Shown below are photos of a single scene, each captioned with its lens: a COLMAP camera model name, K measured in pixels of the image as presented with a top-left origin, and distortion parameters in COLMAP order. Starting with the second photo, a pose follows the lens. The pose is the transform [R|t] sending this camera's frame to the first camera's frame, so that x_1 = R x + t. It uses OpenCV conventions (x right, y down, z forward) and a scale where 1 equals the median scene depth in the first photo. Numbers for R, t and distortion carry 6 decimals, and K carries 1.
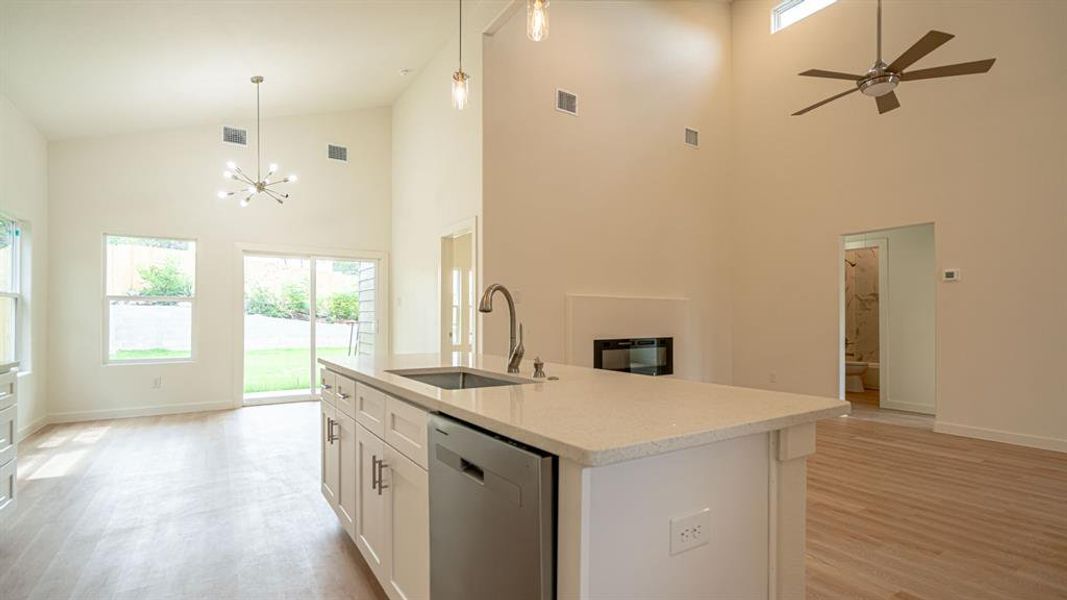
lens RADIAL K [[502.0, 0, 536.0], [0, 502.0, 314.6], [0, 0, 1]] dist [-0.005571, 0.005332]
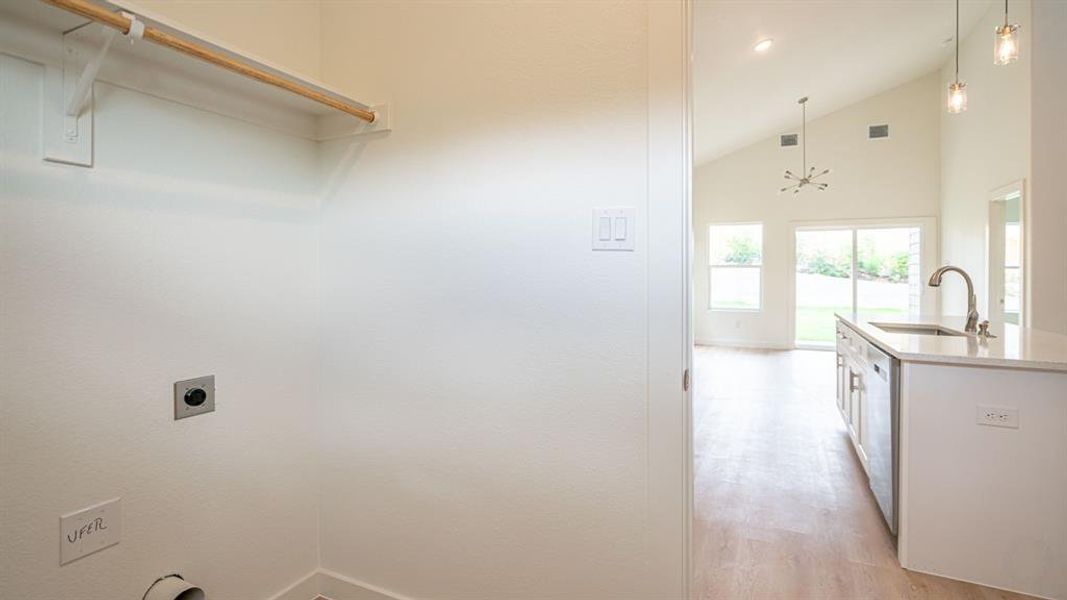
lens RADIAL K [[502.0, 0, 536.4], [0, 502.0, 274.5], [0, 0, 1]] dist [-0.005571, 0.005332]
pose [[0.517156, 0.002803, -0.855887, 0.199562], [0.001949, 0.999988, 0.004453, -0.017553], [0.855889, -0.003971, 0.517144, -0.269626]]
